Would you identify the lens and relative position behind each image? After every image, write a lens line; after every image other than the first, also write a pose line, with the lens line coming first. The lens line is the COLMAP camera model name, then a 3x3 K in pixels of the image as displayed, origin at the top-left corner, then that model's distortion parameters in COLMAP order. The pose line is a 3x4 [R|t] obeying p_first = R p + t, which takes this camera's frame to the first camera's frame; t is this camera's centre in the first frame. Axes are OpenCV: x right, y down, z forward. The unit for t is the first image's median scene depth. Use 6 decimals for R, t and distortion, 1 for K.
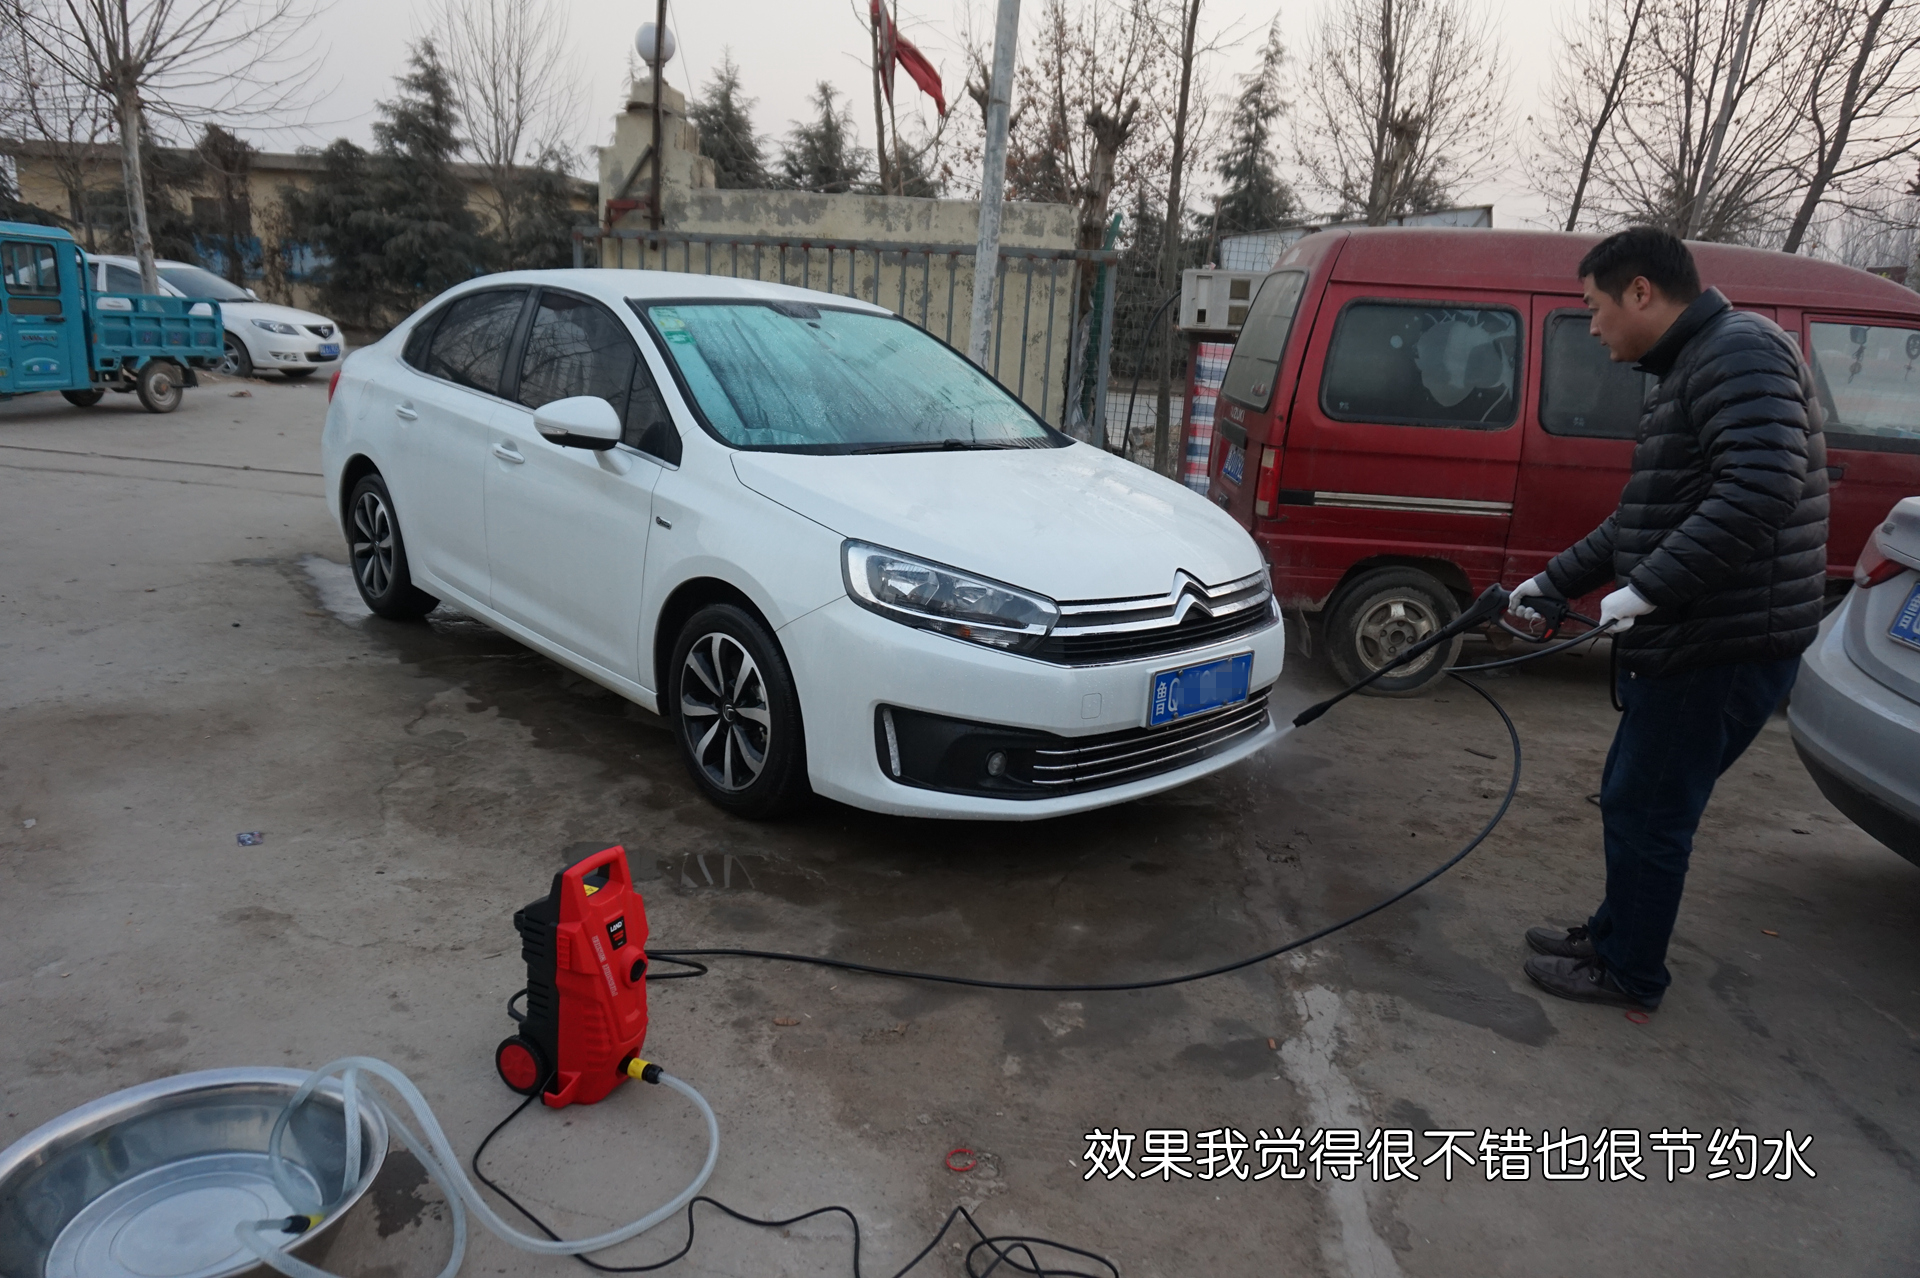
lens RADIAL K [[1288.1, 0, 944.2], [0, 1288.1, 646.2], [0, 0, 1]] dist [-0.046178, 0.054585]
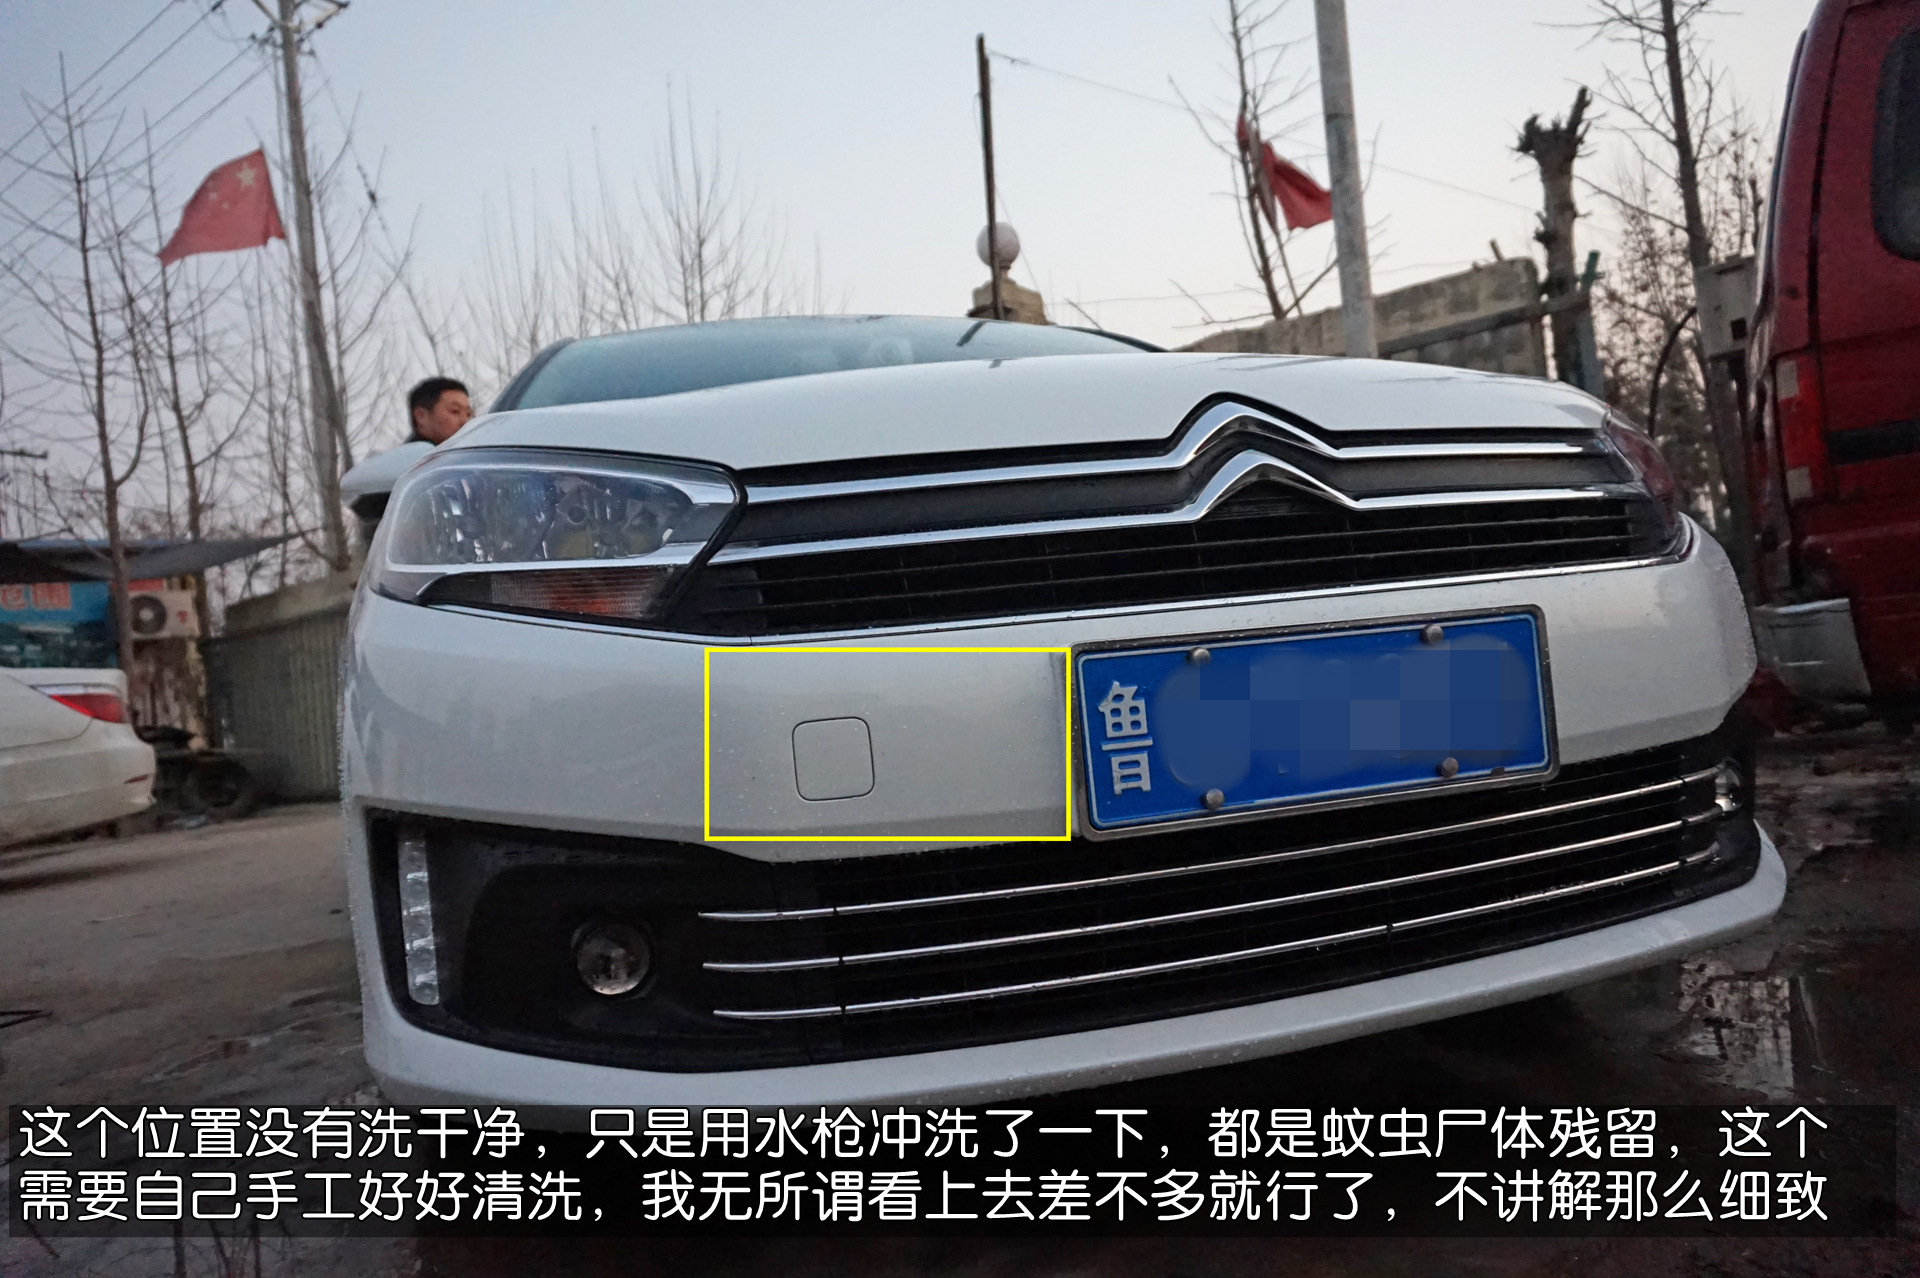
lens RADIAL K [[1284.6, 0, 960.0], [0, 1284.6, 639.0], [0, 0, 1]] dist [-0.011601, 0.005571]
pose [[0.872315, -0.169103, -0.458771, 0.116077], [0.038130, 0.958958, -0.280972, 0.043235], [0.487455, 0.227603, 0.842961, 0.291487]]
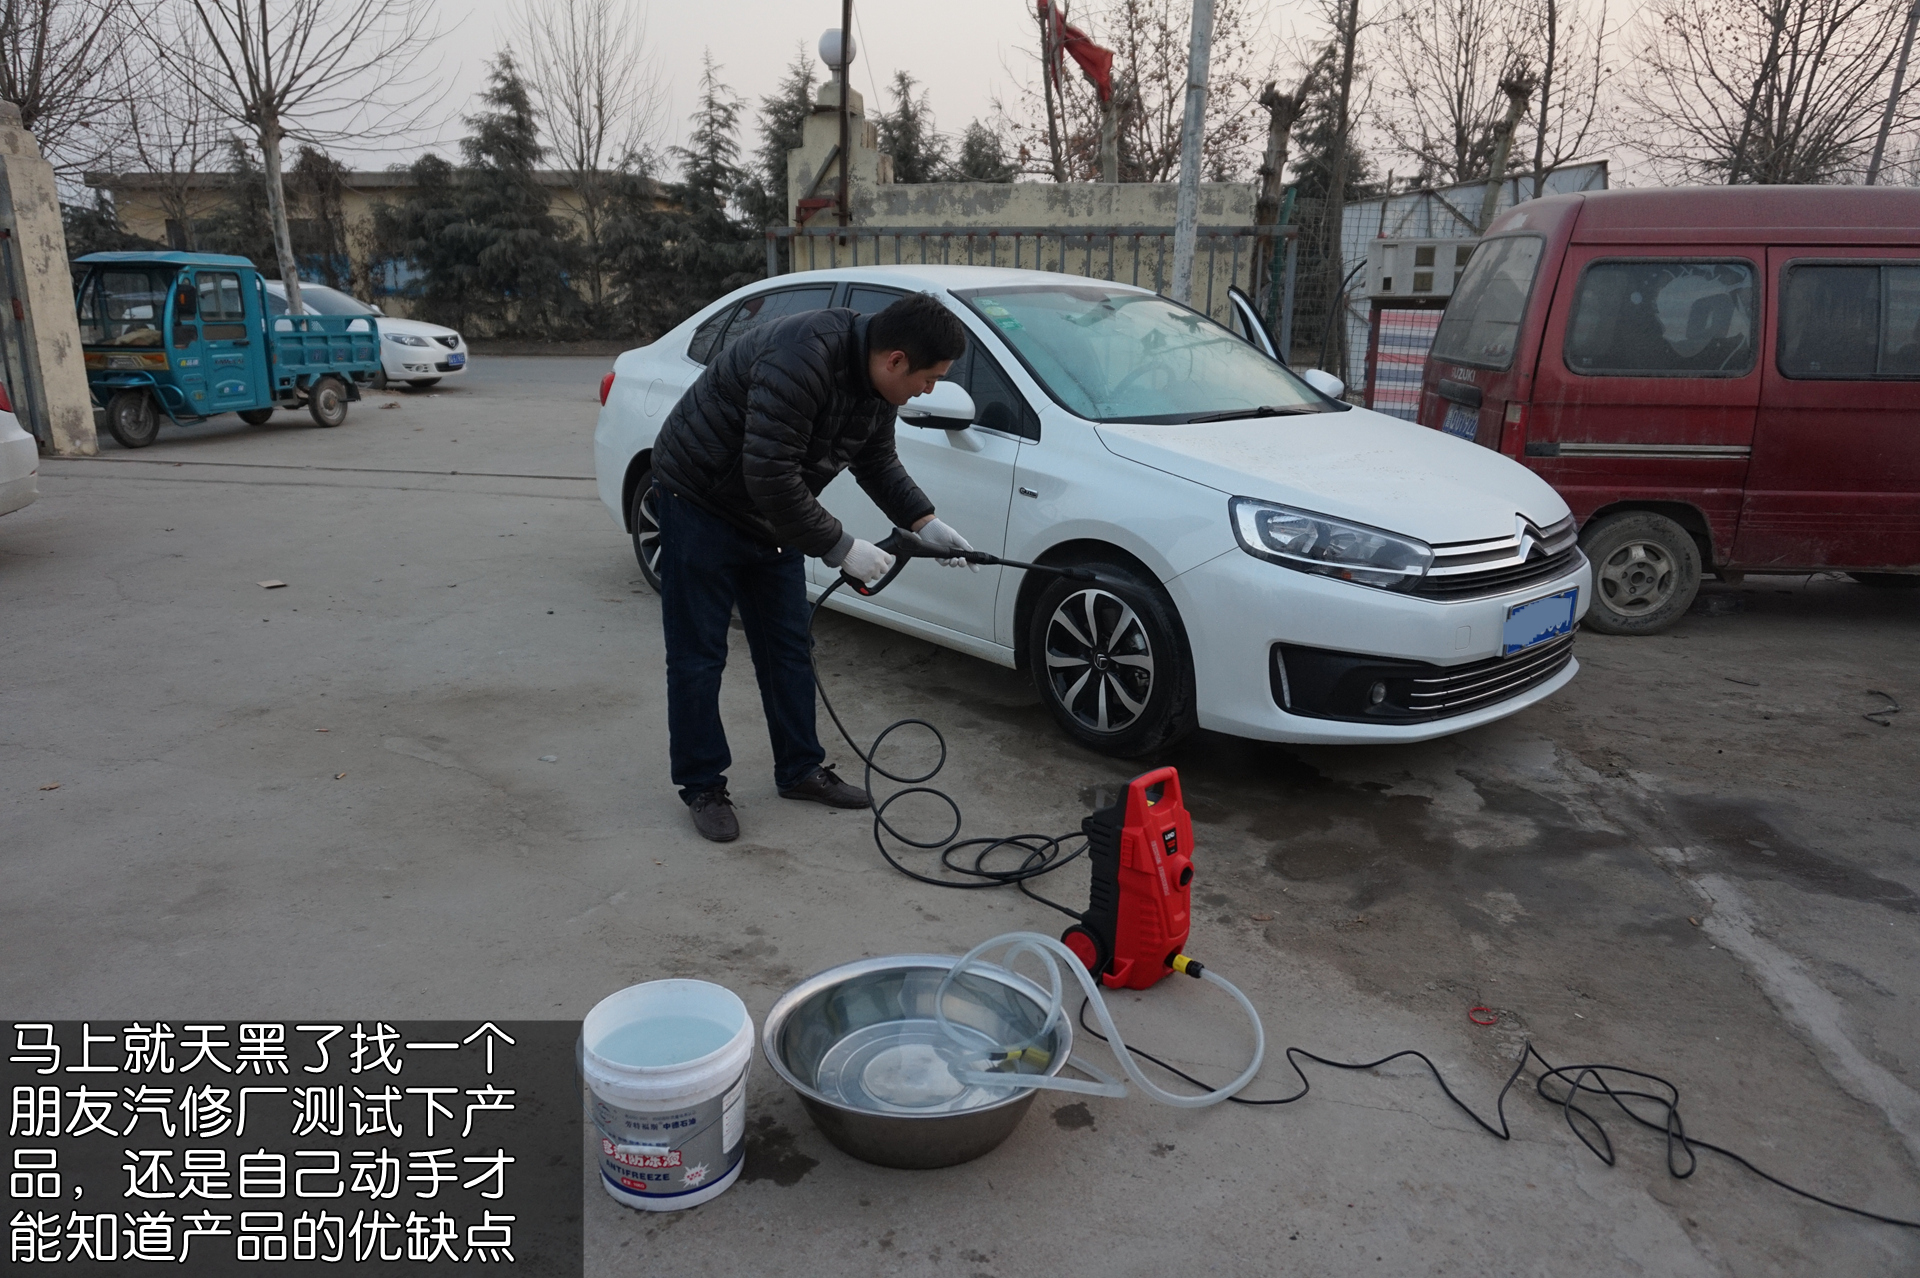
lens RADIAL K [[1296.2, 0, 960.0], [0, 1296.2, 639.0], [0, 0, 1]] dist [-0.043704, 0.038999]
pose [[0.998637, -0.041597, -0.031529, -0.112058], [0.041764, 0.999117, 0.004666, 0.009574], [0.031307, -0.005976, 0.999492, -0.048587]]
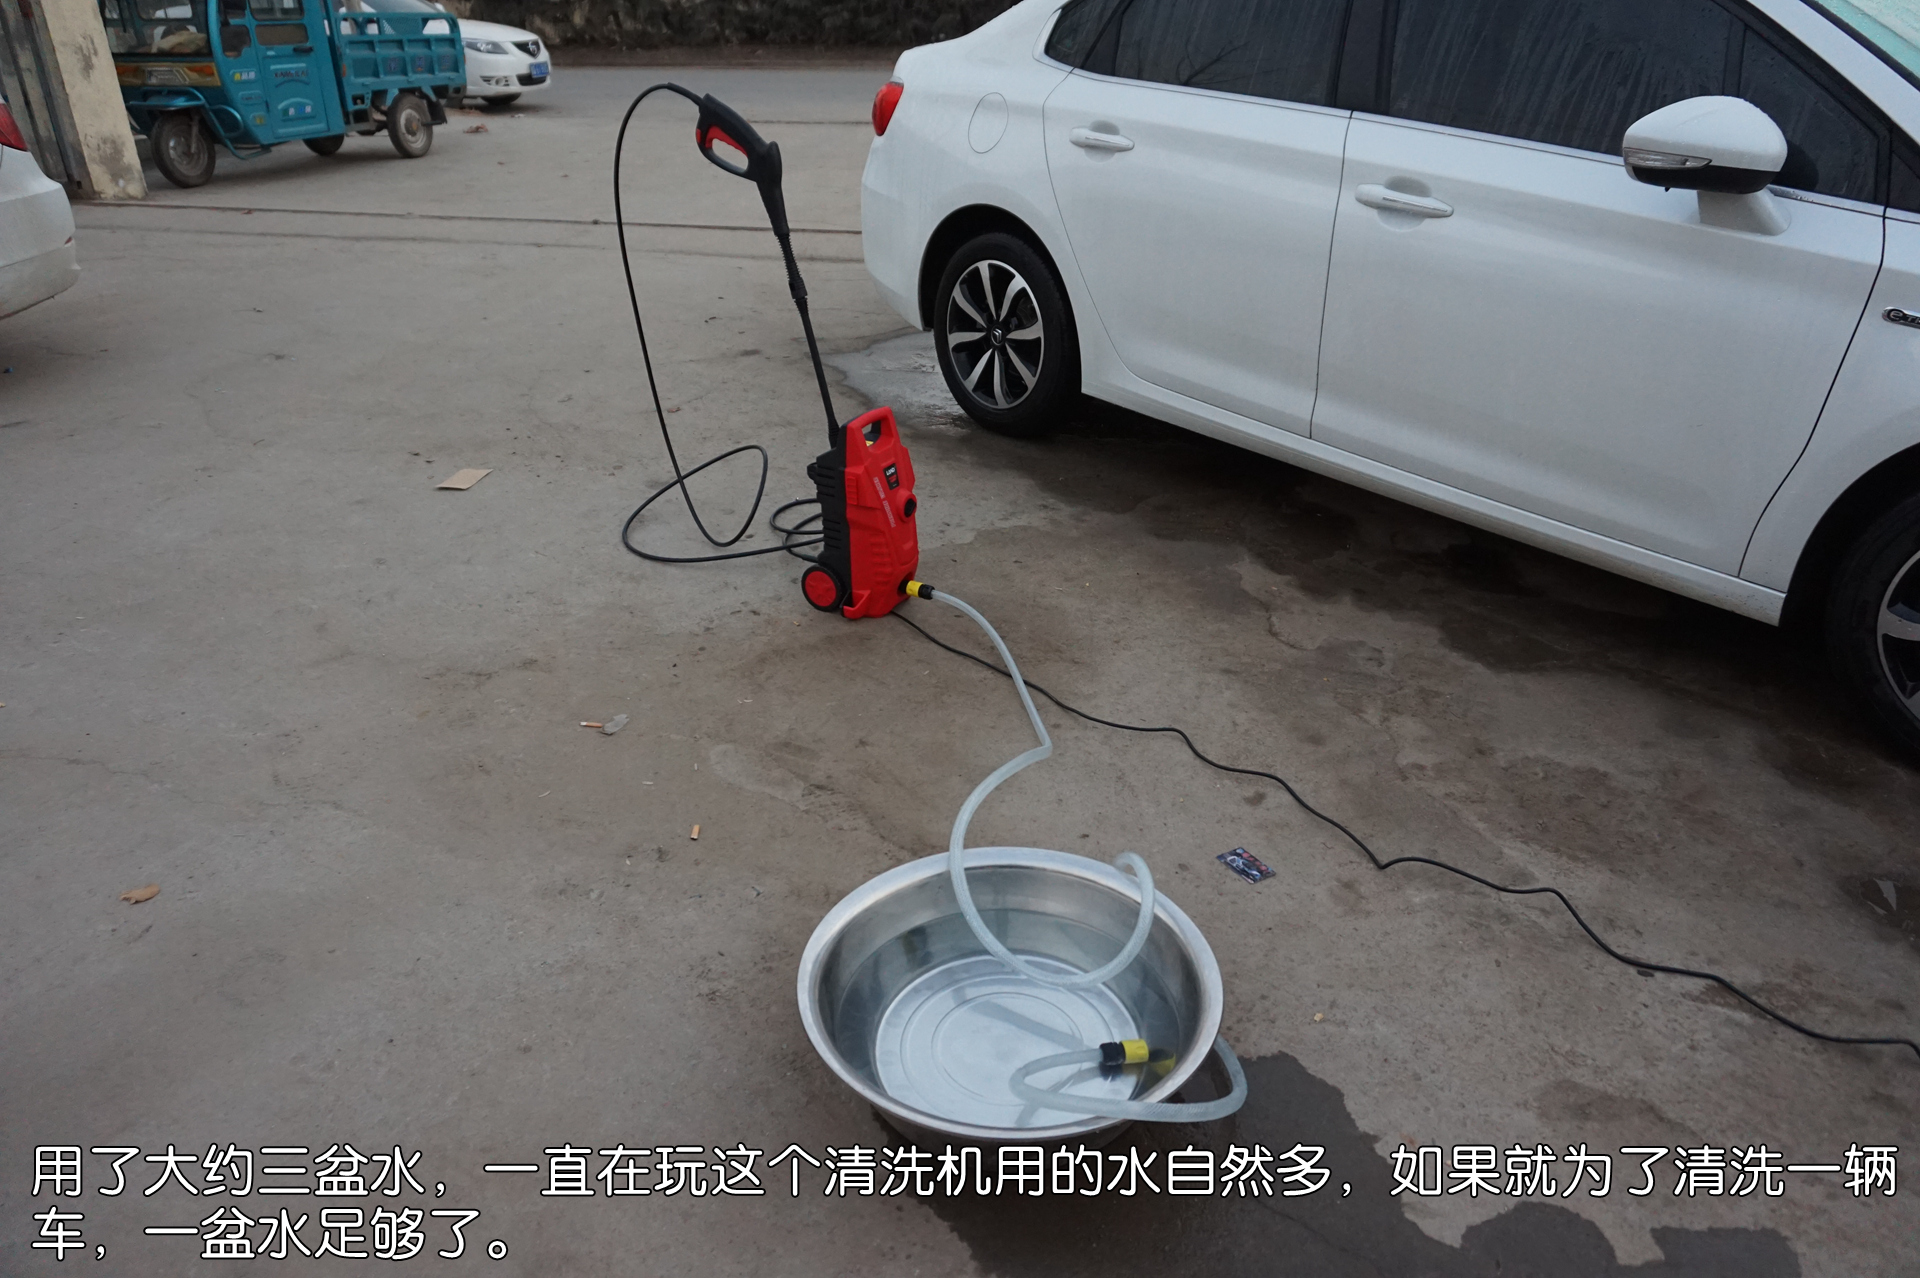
lens RADIAL K [[1296.2, 0, 956.3], [0, 1296.2, 628.9], [0, 0, 1]] dist [-0.011811, 0.005230]
pose [[0.995975, -0.024398, -0.086243, -0.271581], [0.041060, 0.979528, 0.197074, -0.041467], [0.079669, -0.199822, 0.976588, 0.167929]]
